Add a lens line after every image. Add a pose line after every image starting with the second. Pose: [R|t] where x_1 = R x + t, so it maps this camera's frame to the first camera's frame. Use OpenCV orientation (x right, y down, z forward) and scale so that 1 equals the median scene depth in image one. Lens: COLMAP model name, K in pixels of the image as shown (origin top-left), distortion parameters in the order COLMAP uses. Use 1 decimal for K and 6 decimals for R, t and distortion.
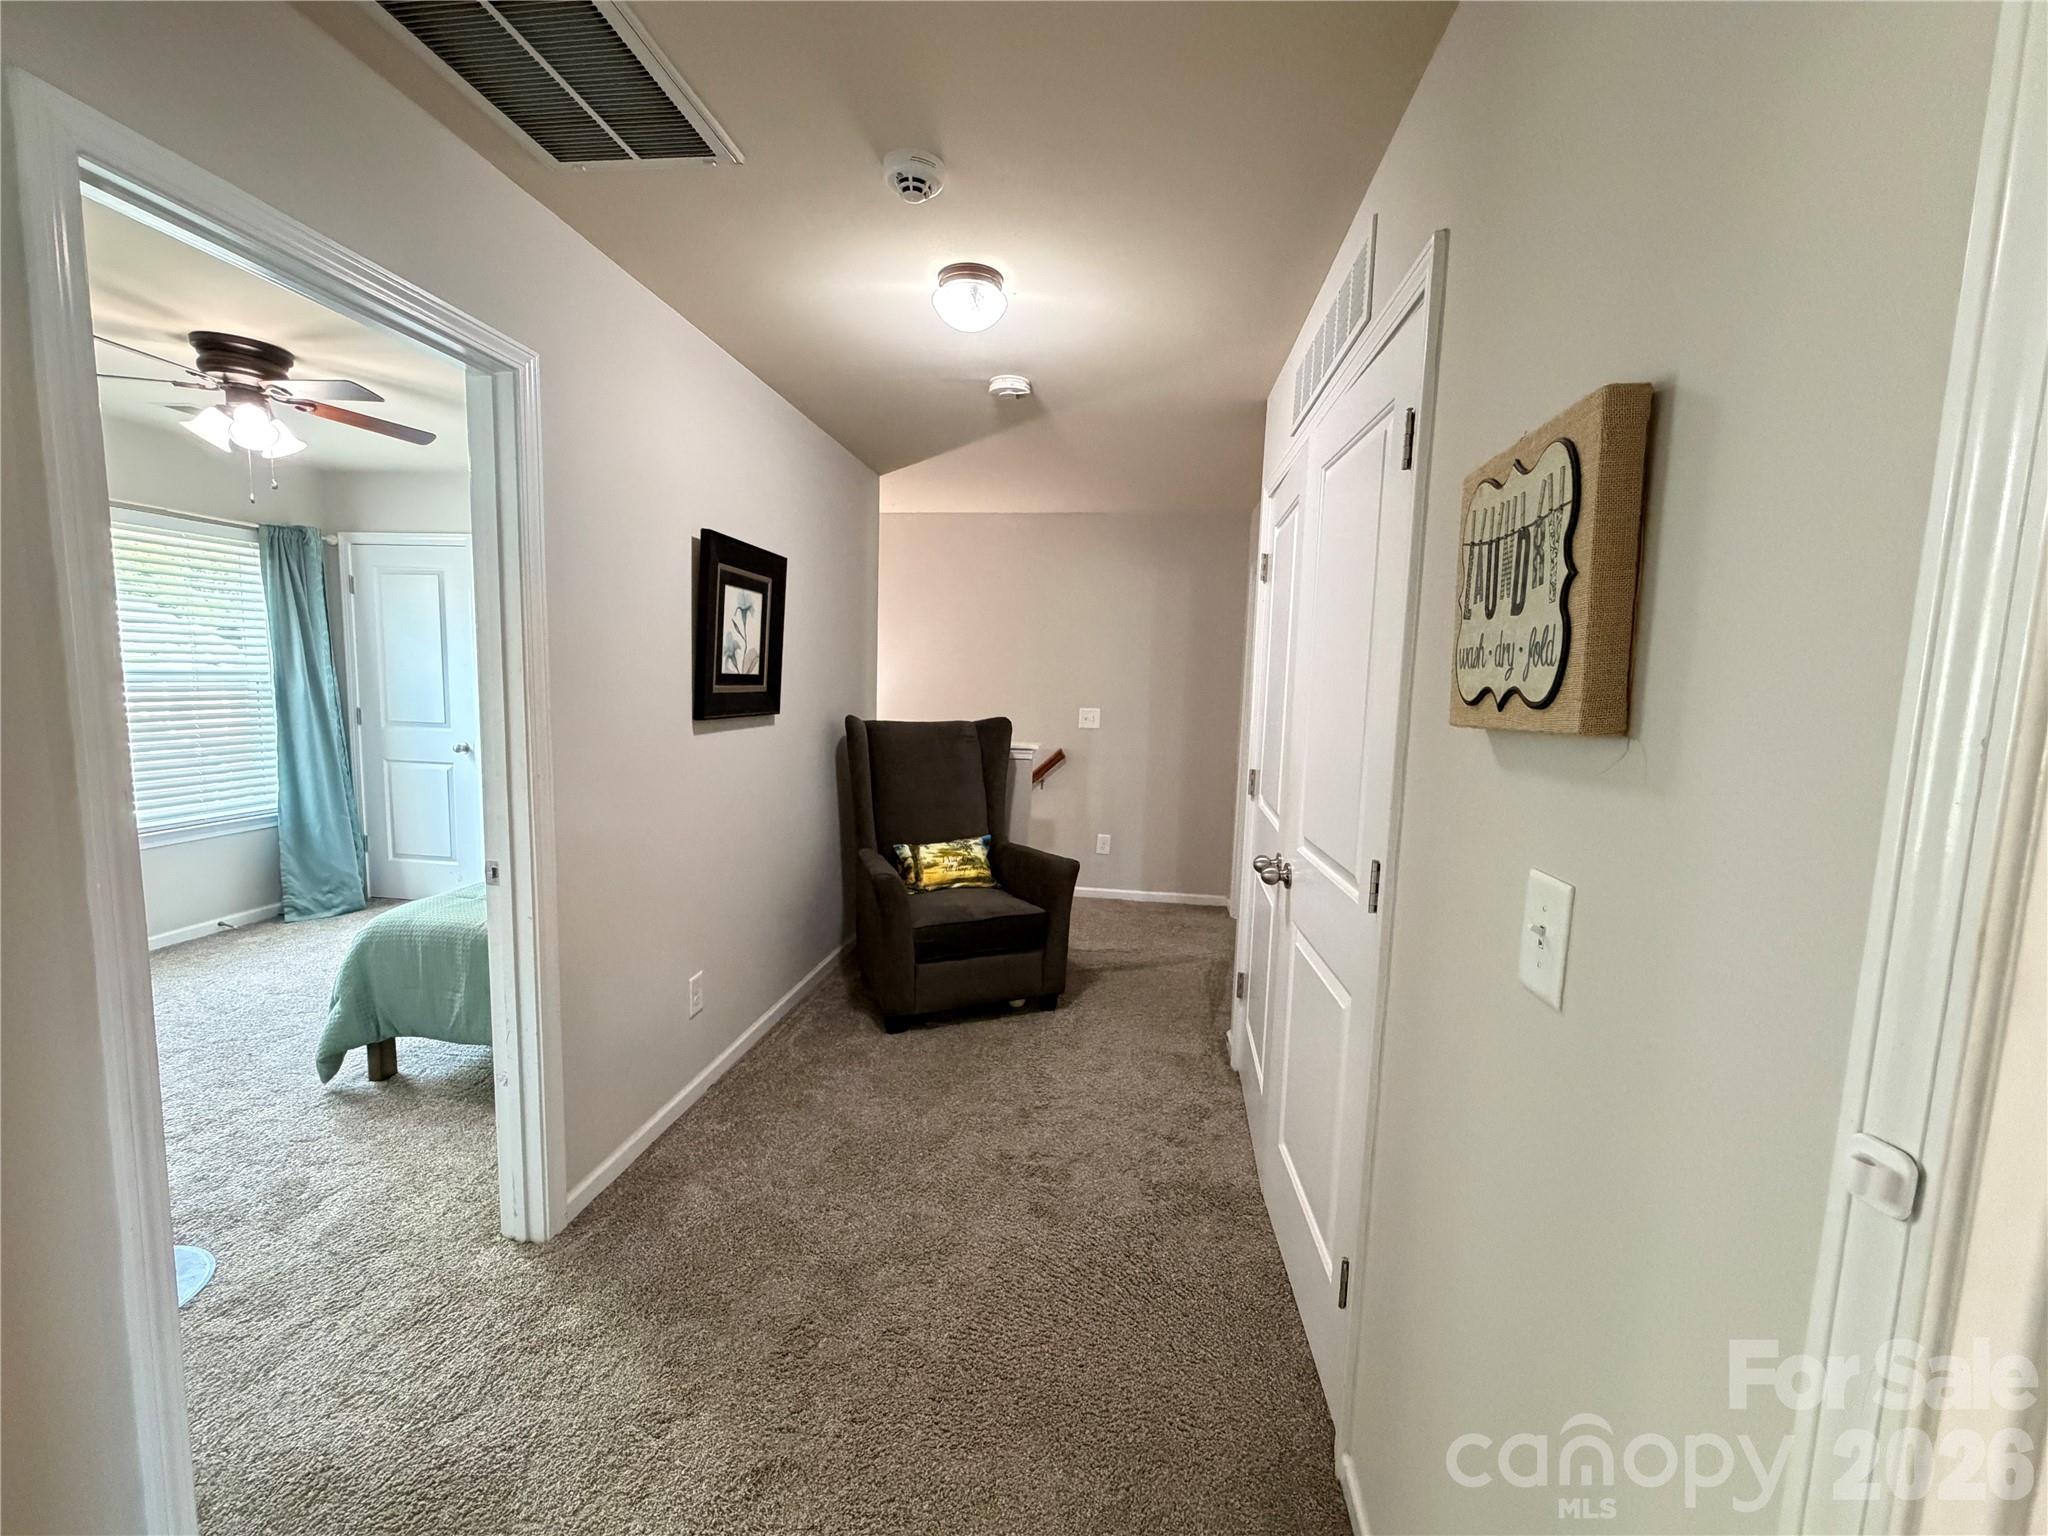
lens RADIAL K [[829.0, 0, 1024.0], [0, 829.0, 768.0], [0, 0, 1]] dist [-0.001349, -0.000191]
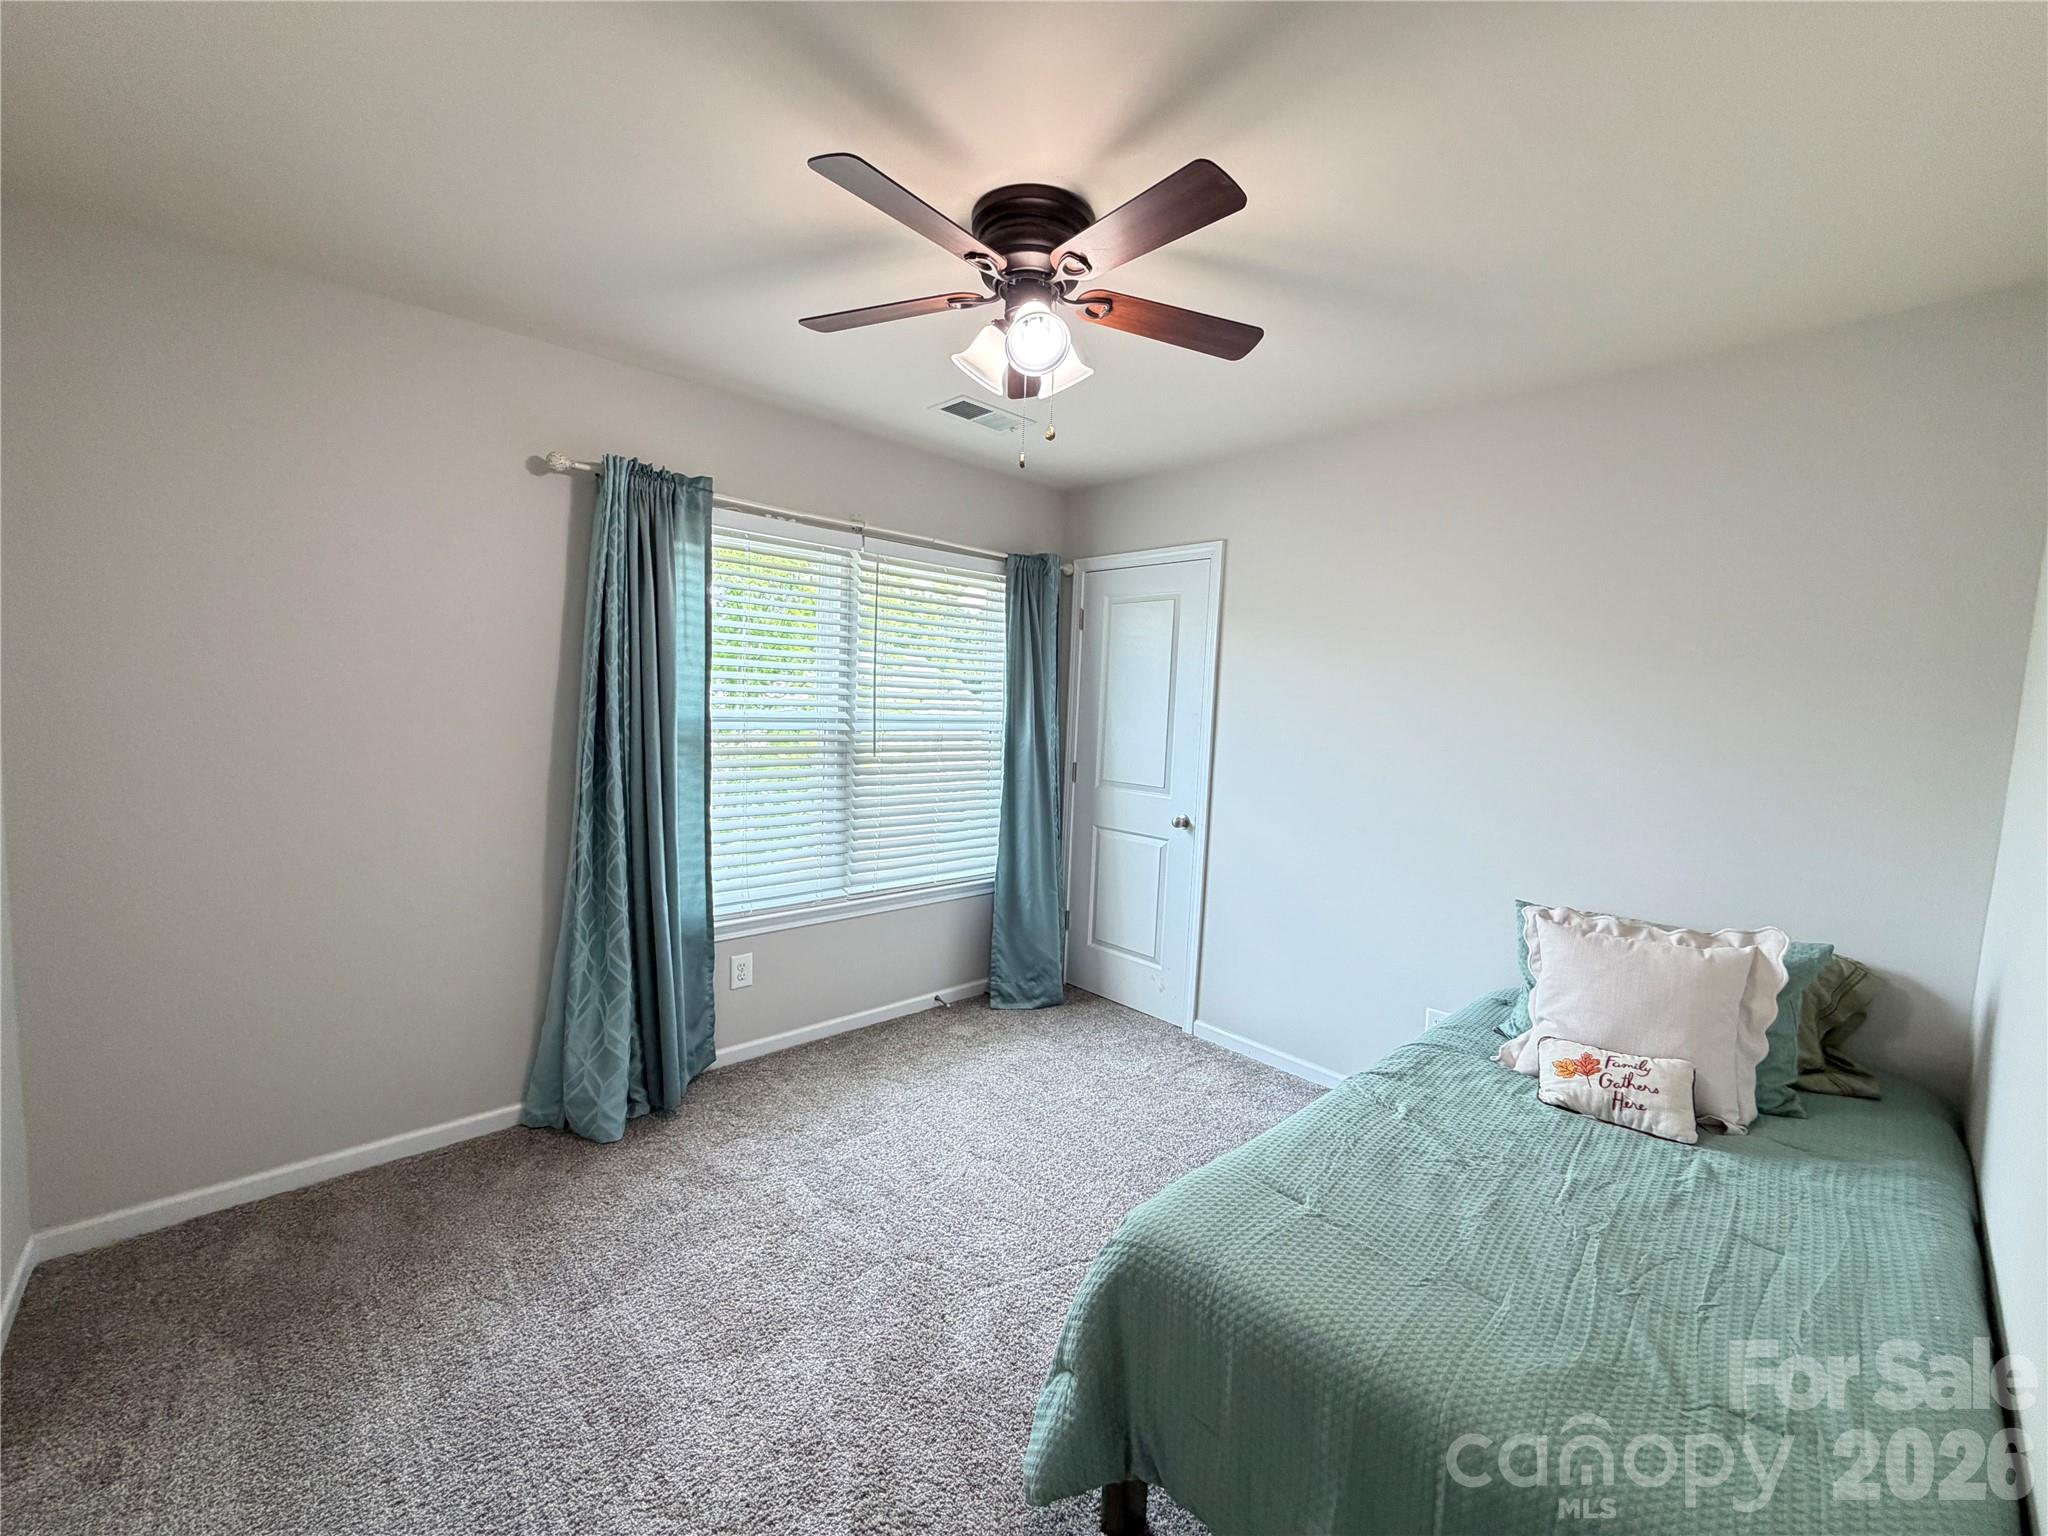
lens RADIAL K [[810.0, 0, 1024.0], [0, 810.0, 768.0], [0, 0, 1]] dist [0.000818, 0.000012]
pose [[0.770881, 0.054225, -0.634667, -0.296839], [-0.087242, 0.995969, -0.020871, -0.042506], [0.630976, 0.071458, 0.772504, 0.304358]]
